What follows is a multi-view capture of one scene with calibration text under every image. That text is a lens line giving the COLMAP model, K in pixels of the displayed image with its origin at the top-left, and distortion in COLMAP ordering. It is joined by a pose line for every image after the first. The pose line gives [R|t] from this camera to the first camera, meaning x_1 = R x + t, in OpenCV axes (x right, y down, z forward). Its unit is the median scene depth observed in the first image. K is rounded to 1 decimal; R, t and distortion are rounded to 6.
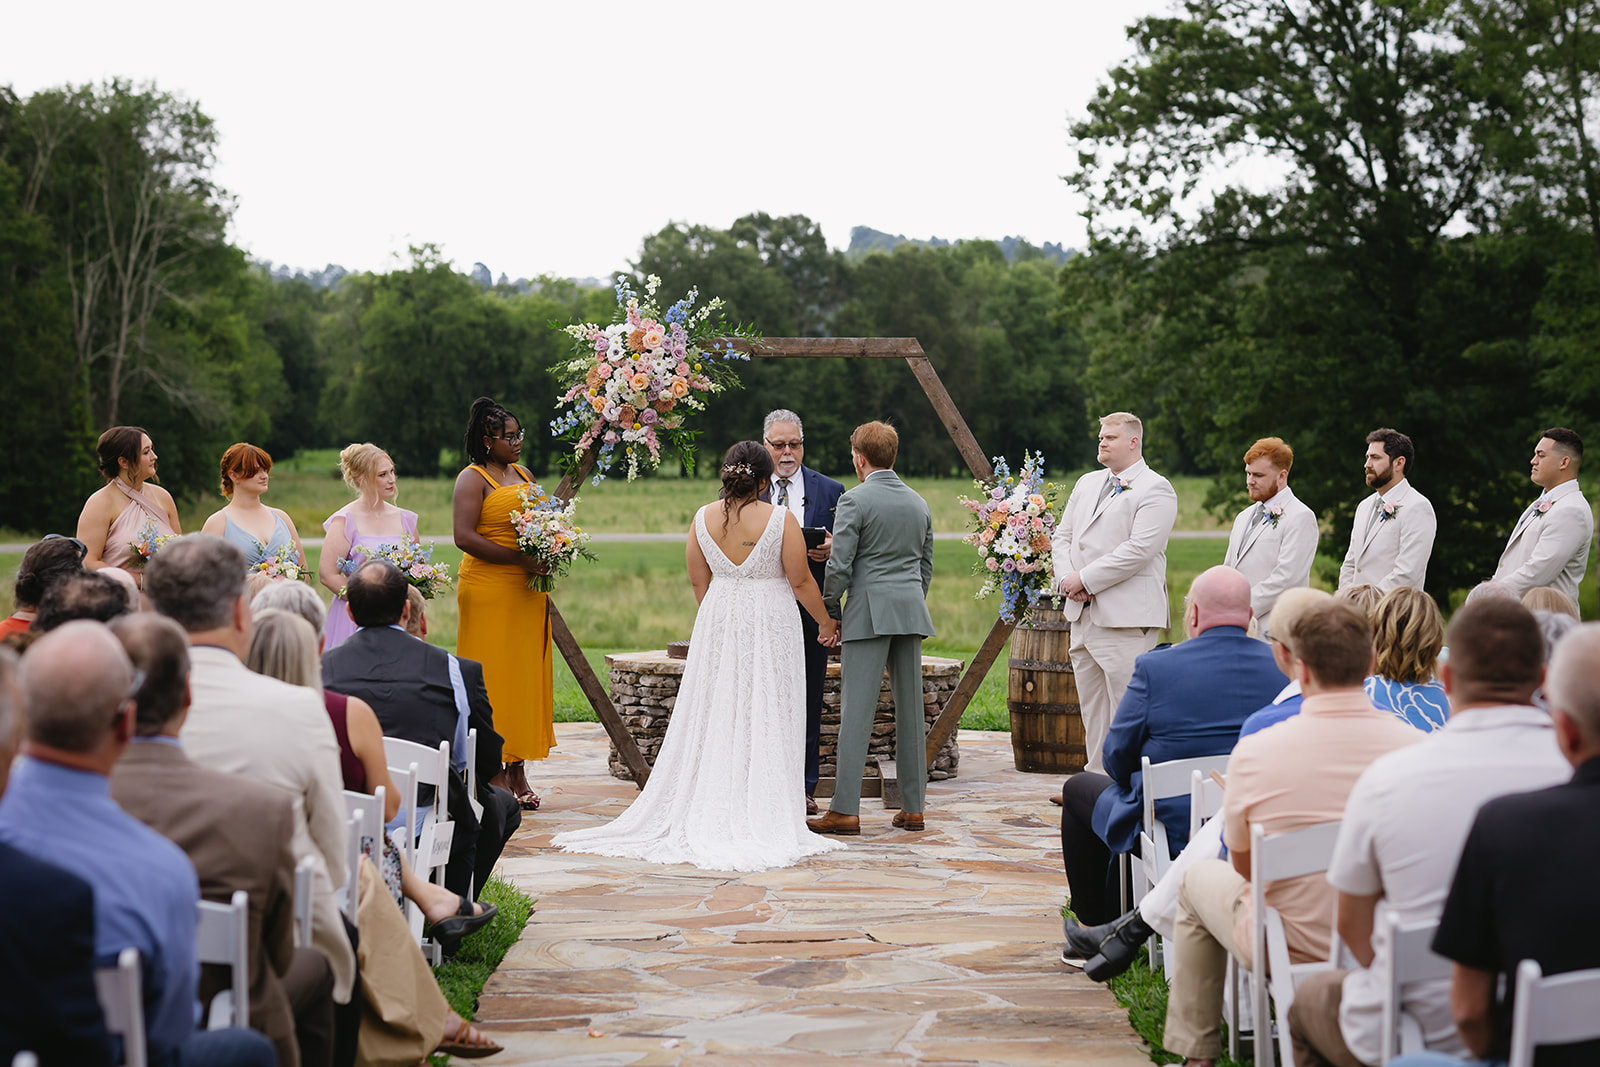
lens RADIAL K [[4194.2, 0, 800.0], [0, 4194.2, 533.5], [0, 0, 1]] dist [0.063785, 0.576340]
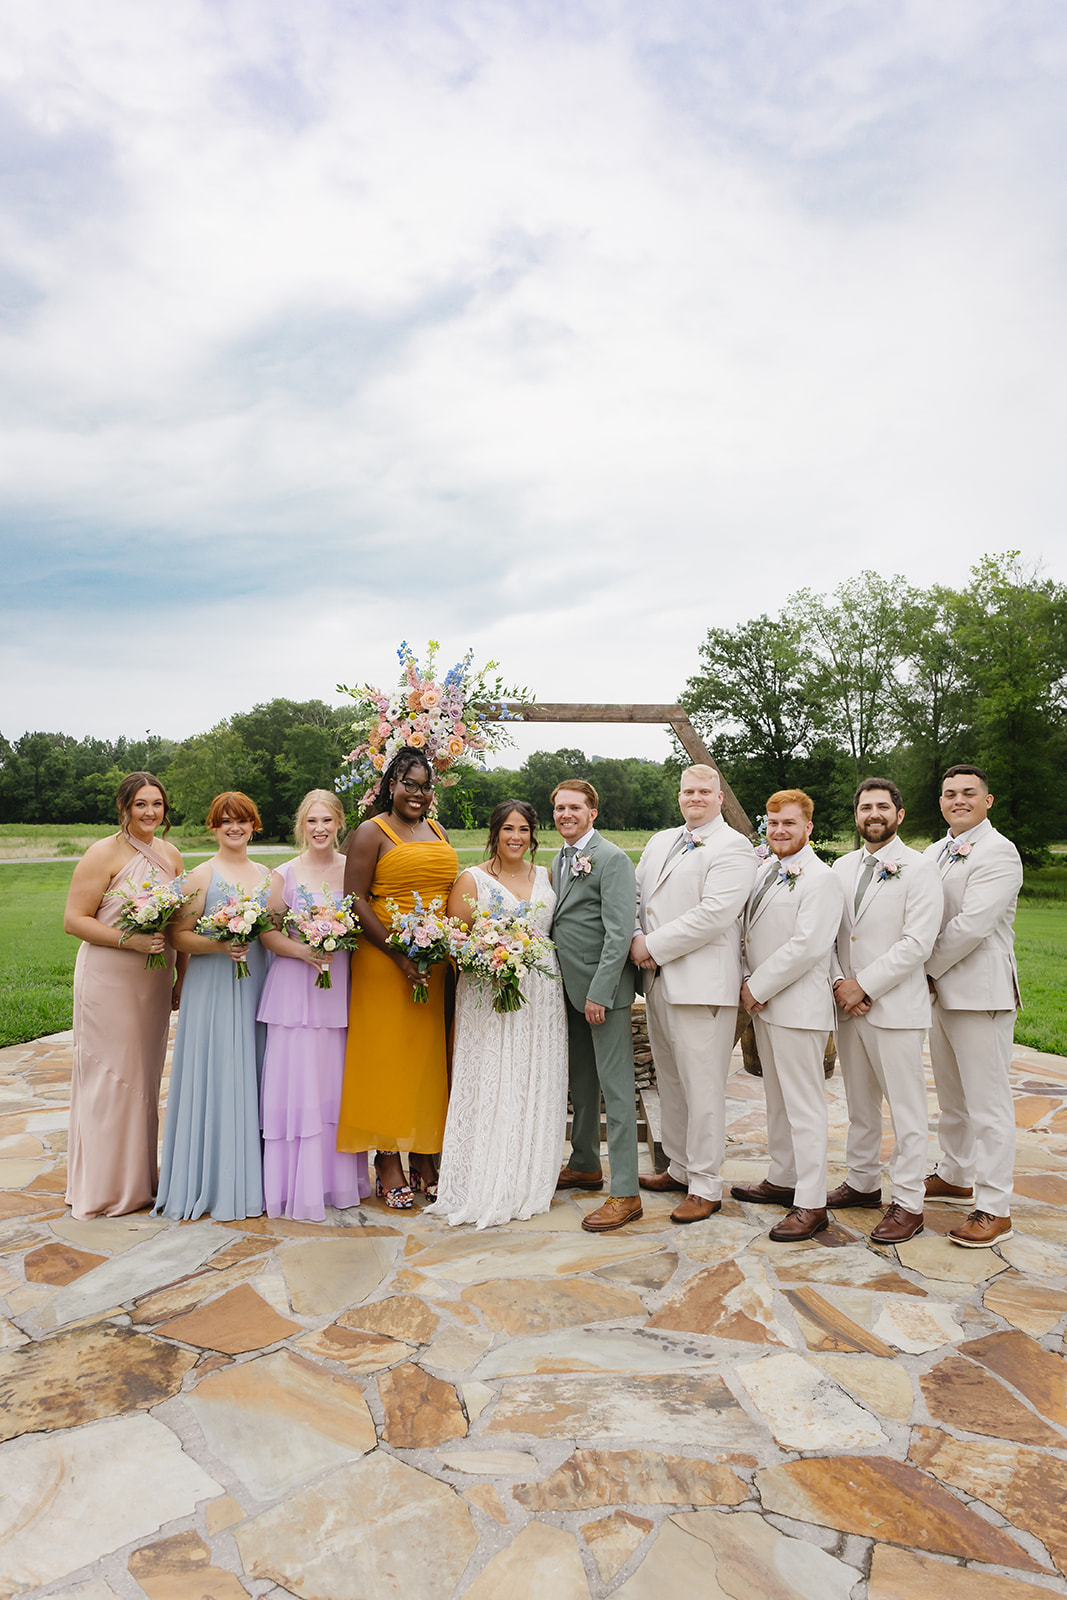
lens RADIAL K [[1030.2, 0, 537.2], [0, 1030.2, 815.4], [0, 0, 1]] dist [0.037376, -0.000869]
pose [[0.999216, 0.007811, -0.038803, 0.000644], [-0.008861, 0.999597, -0.026955, -0.004713], [0.038577, 0.027278, 0.998883, 0.320650]]
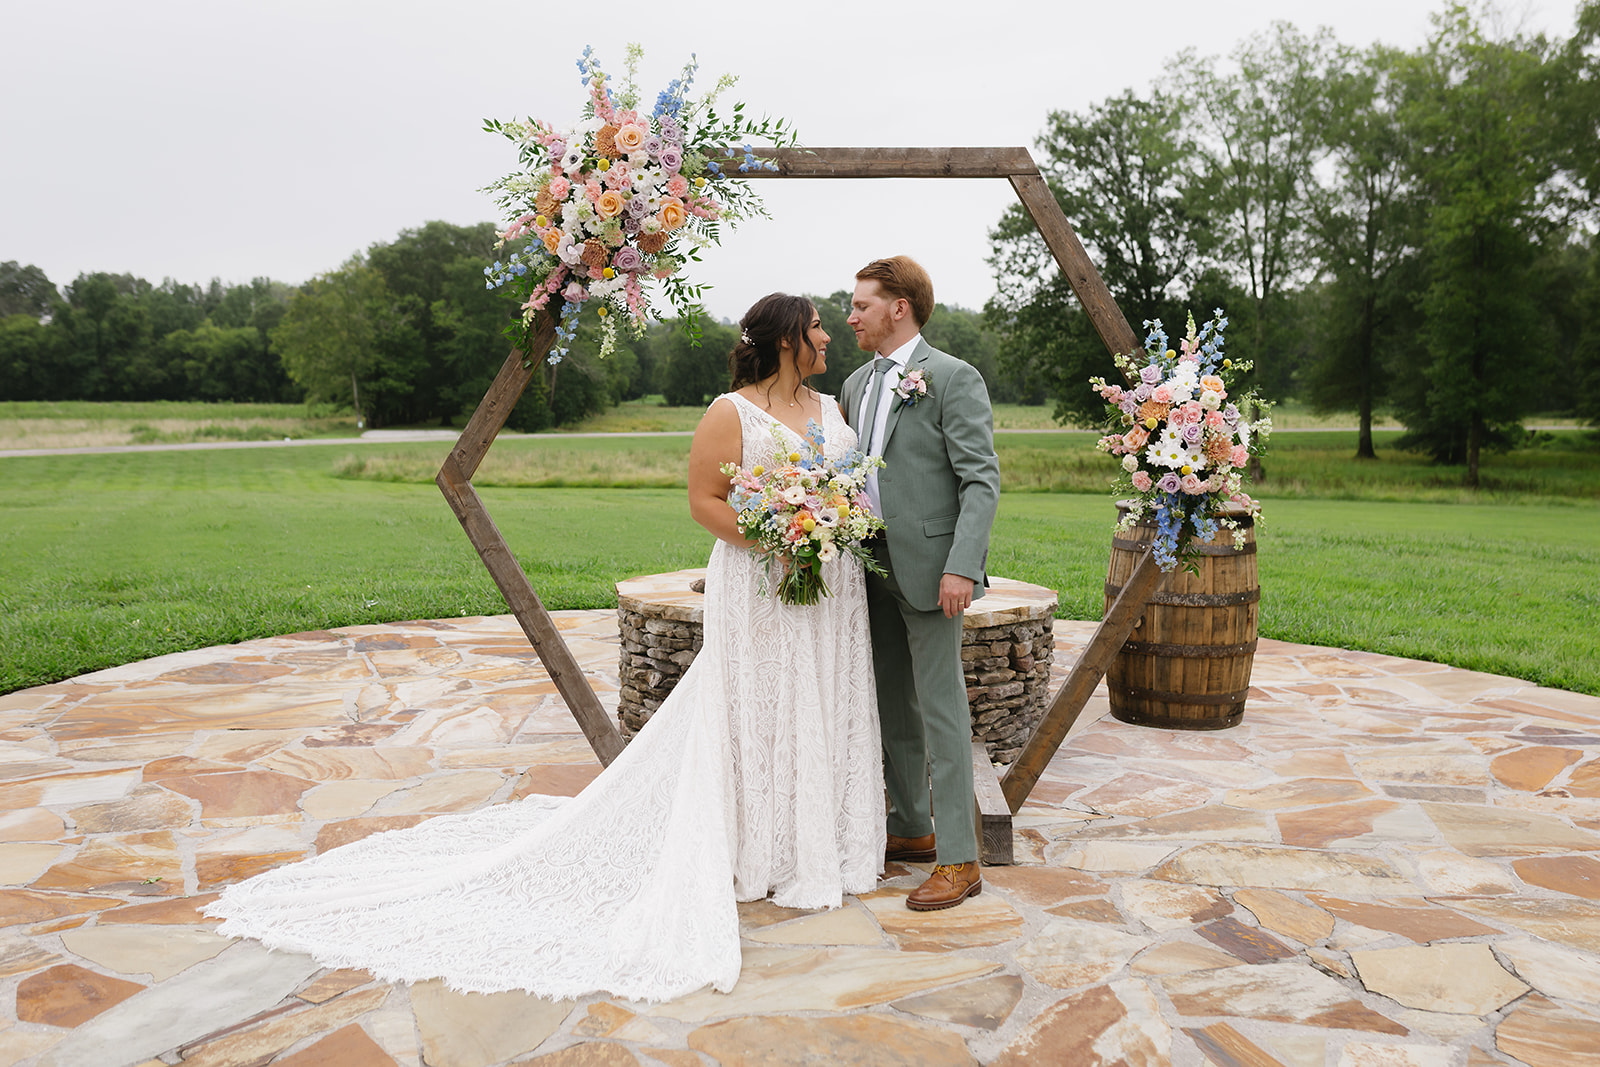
lens RADIAL K [[1431.4, 0, 800.0], [0, 1431.4, 533.5], [0, 0, 1]] dist [0.009211, 0.005235]
pose [[0.999143, 0.003574, -0.041242, 0.000383], [-0.000592, 0.997398, 0.072094, -0.000326], [0.041393, -0.072008, 0.996545, 0.331938]]
